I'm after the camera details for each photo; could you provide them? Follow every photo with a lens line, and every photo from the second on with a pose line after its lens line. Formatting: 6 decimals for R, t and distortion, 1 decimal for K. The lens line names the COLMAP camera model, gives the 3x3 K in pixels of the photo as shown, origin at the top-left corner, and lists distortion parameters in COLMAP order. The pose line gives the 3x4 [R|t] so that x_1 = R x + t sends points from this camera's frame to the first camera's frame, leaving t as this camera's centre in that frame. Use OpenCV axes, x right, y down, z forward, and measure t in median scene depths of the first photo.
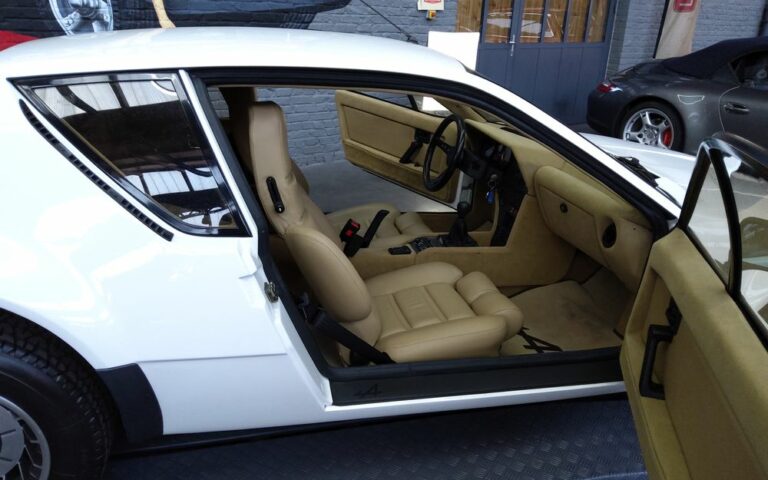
lens RADIAL K [[575.9, 0, 383.7], [0, 575.9, 251.0], [0, 0, 1]] dist [0.061378, -0.103405]
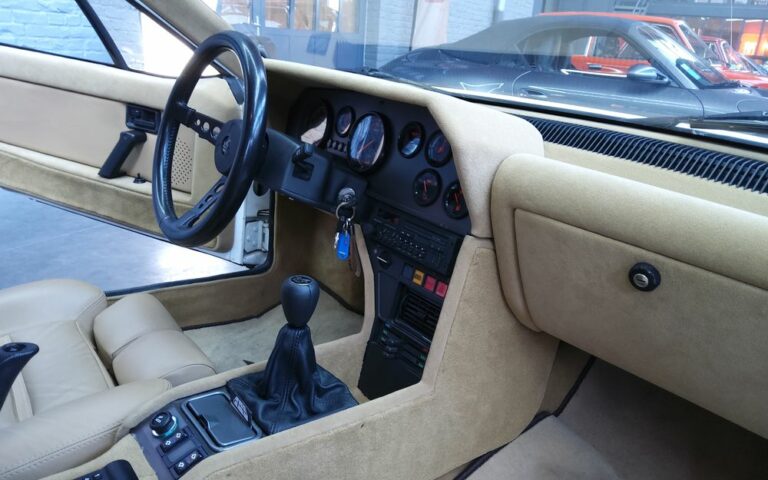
lens RADIAL K [[566.6, 0, 396.9], [0, 566.6, 254.9], [0, 0, 1]] dist [0.067464, -0.165670]
pose [[0.894345, -0.120303, 0.430900, 0.038689], [0.126737, 0.991839, 0.013867, -0.069455], [-0.429052, 0.042209, 0.902293, 0.501953]]
